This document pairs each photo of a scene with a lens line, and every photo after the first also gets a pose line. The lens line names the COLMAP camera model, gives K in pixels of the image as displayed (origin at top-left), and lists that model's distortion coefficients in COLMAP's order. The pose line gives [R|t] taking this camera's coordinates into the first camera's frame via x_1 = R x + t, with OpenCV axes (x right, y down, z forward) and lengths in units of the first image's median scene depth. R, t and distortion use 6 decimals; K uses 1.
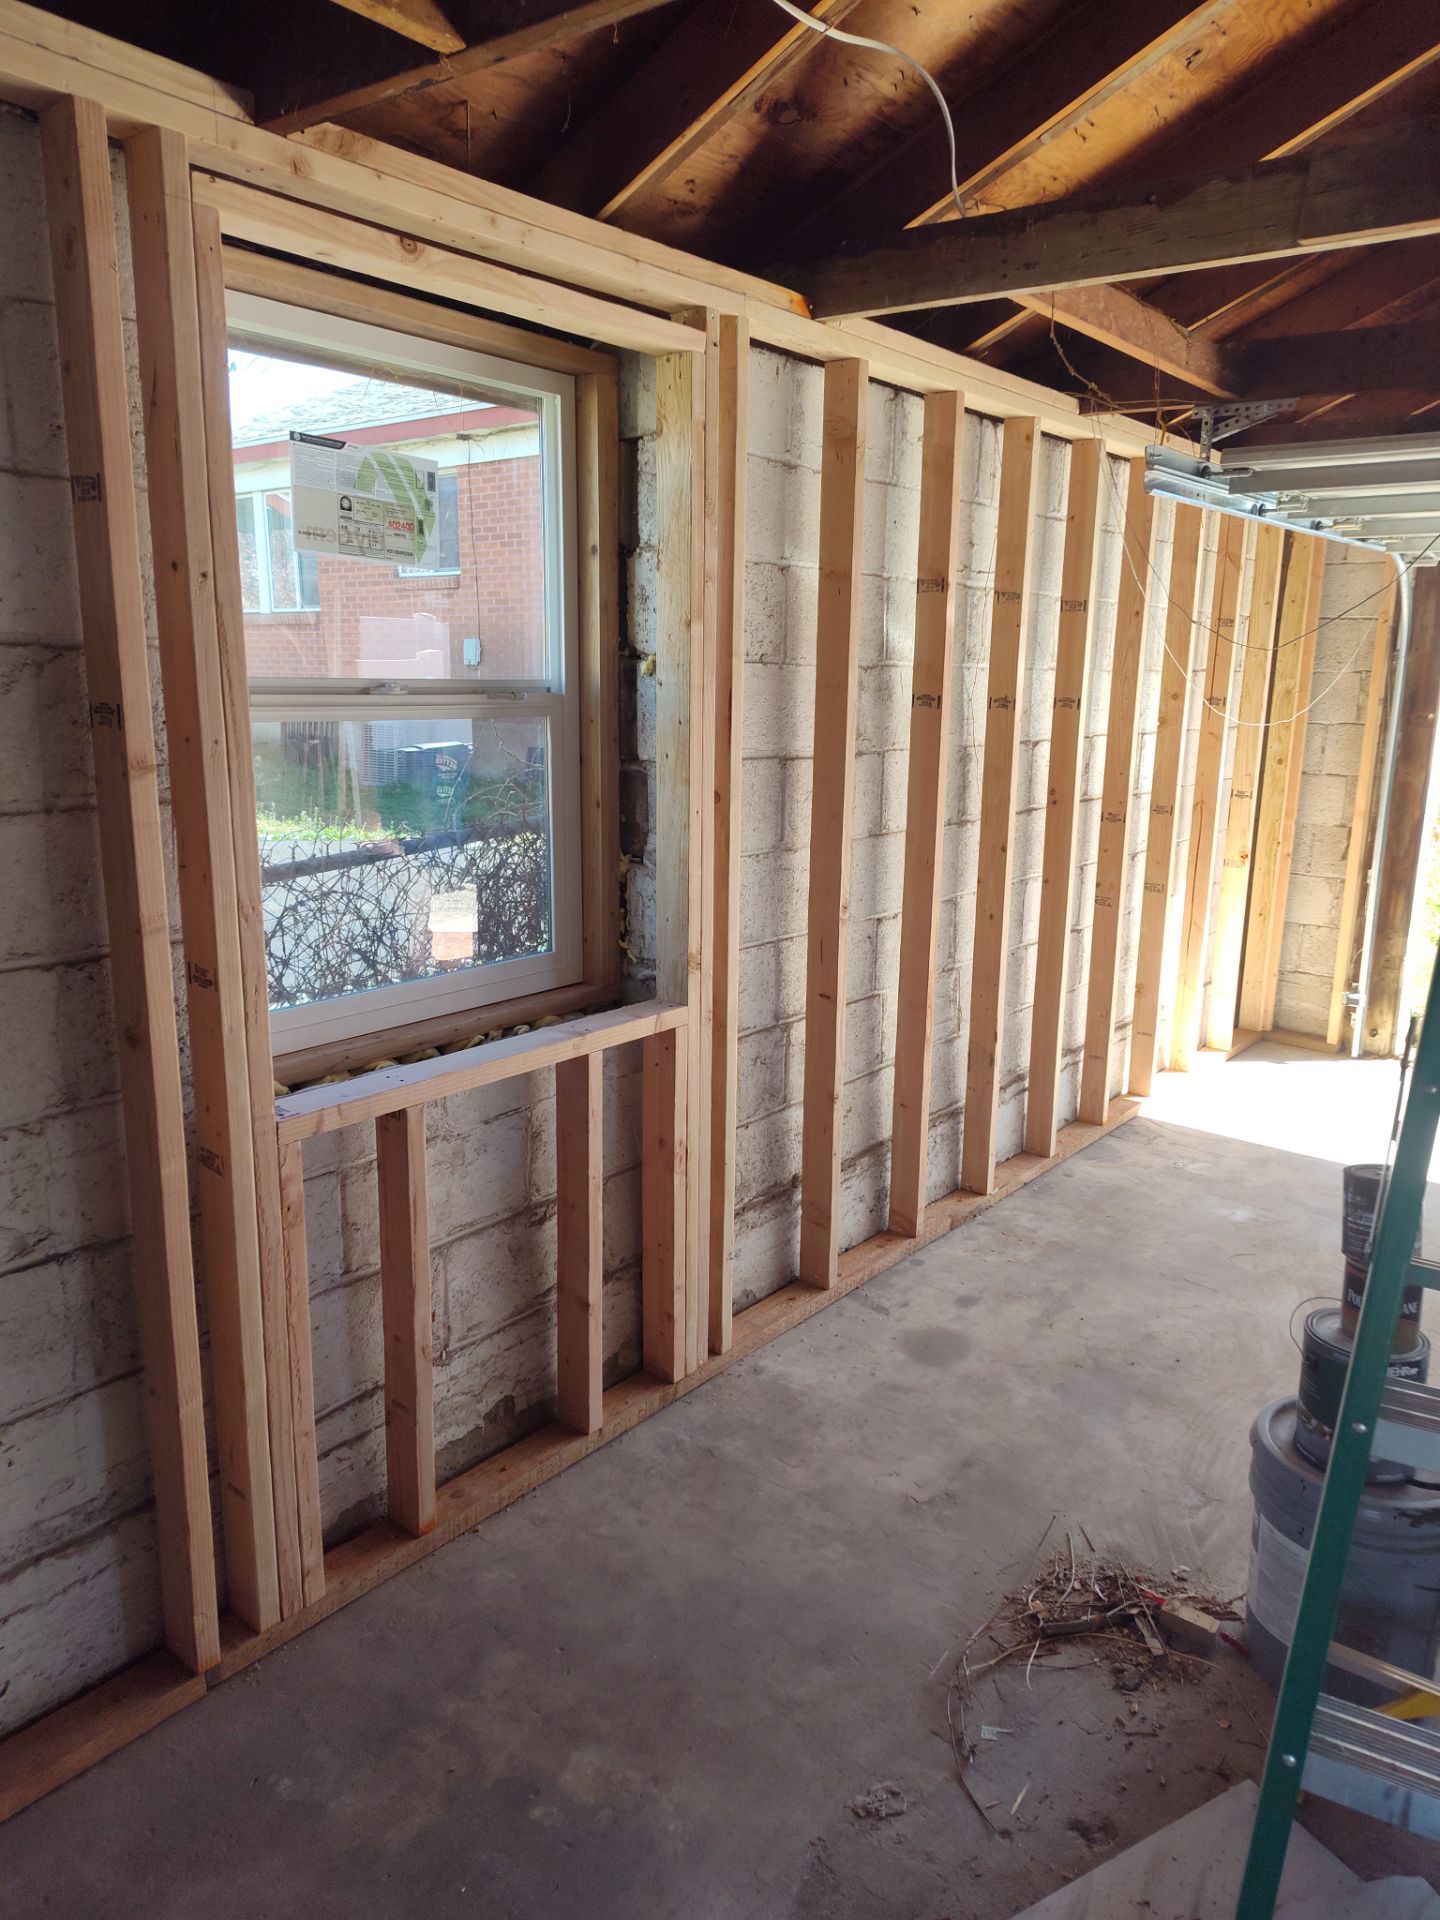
lens RADIAL K [[1308.9, 0, 720.0], [0, 1308.9, 960.0], [0, 0, 1]] dist [0.062521, -0.069874]
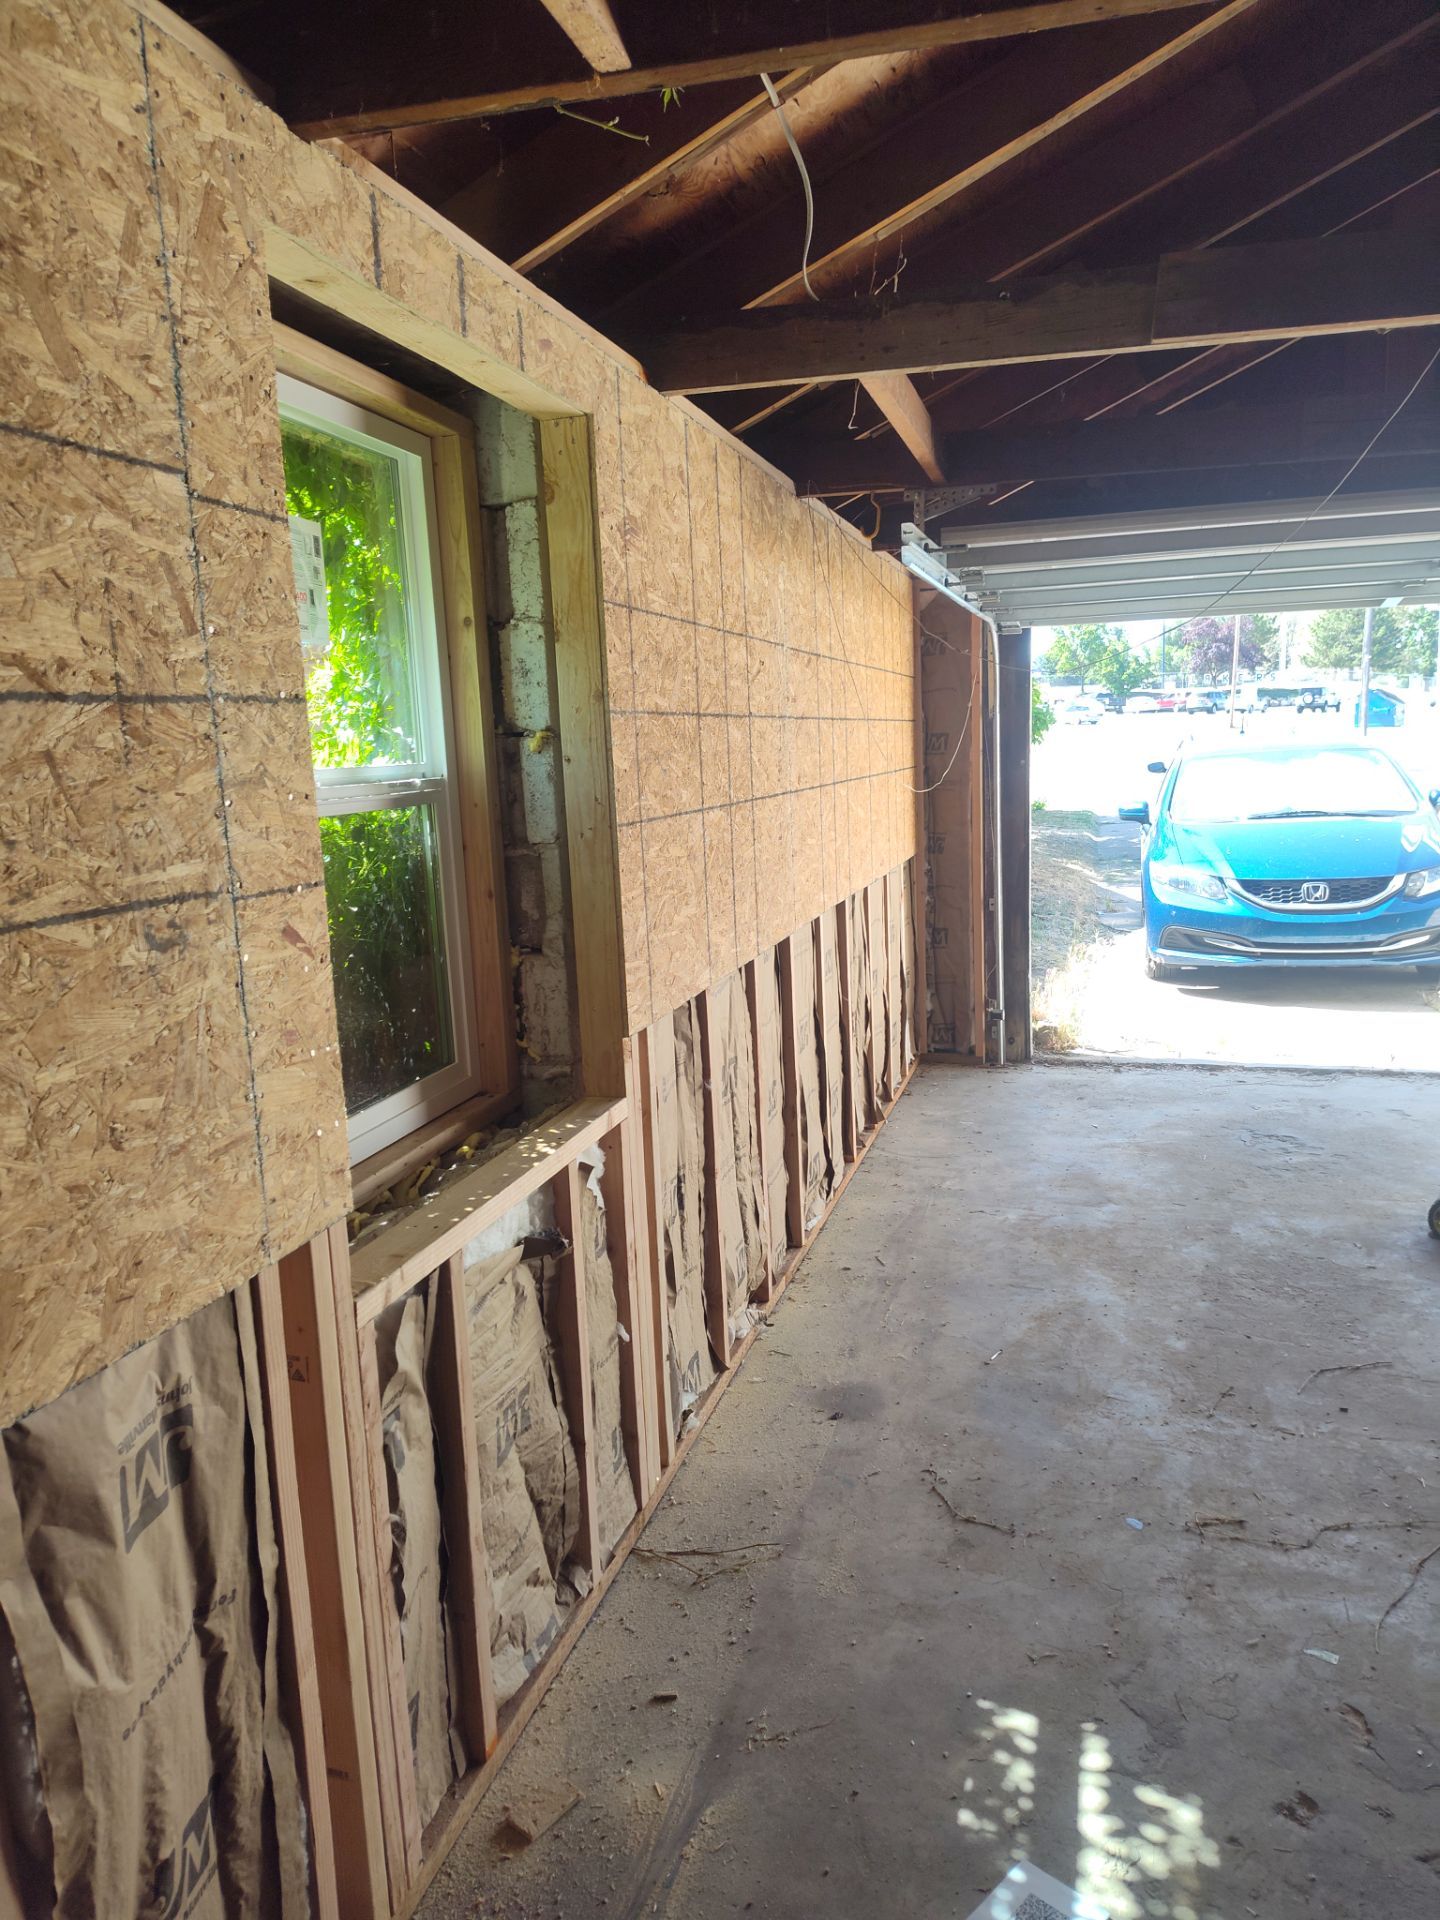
lens RADIAL K [[1308.9, 0, 720.0], [0, 1308.9, 960.0], [0, 0, 1]] dist [0.062521, -0.069874]
pose [[0.917657, -0.116653, 0.379864, -0.304375], [0.140162, 0.989520, -0.034724, -0.019606], [-0.371833, 0.085108, 0.924390, 0.098568]]
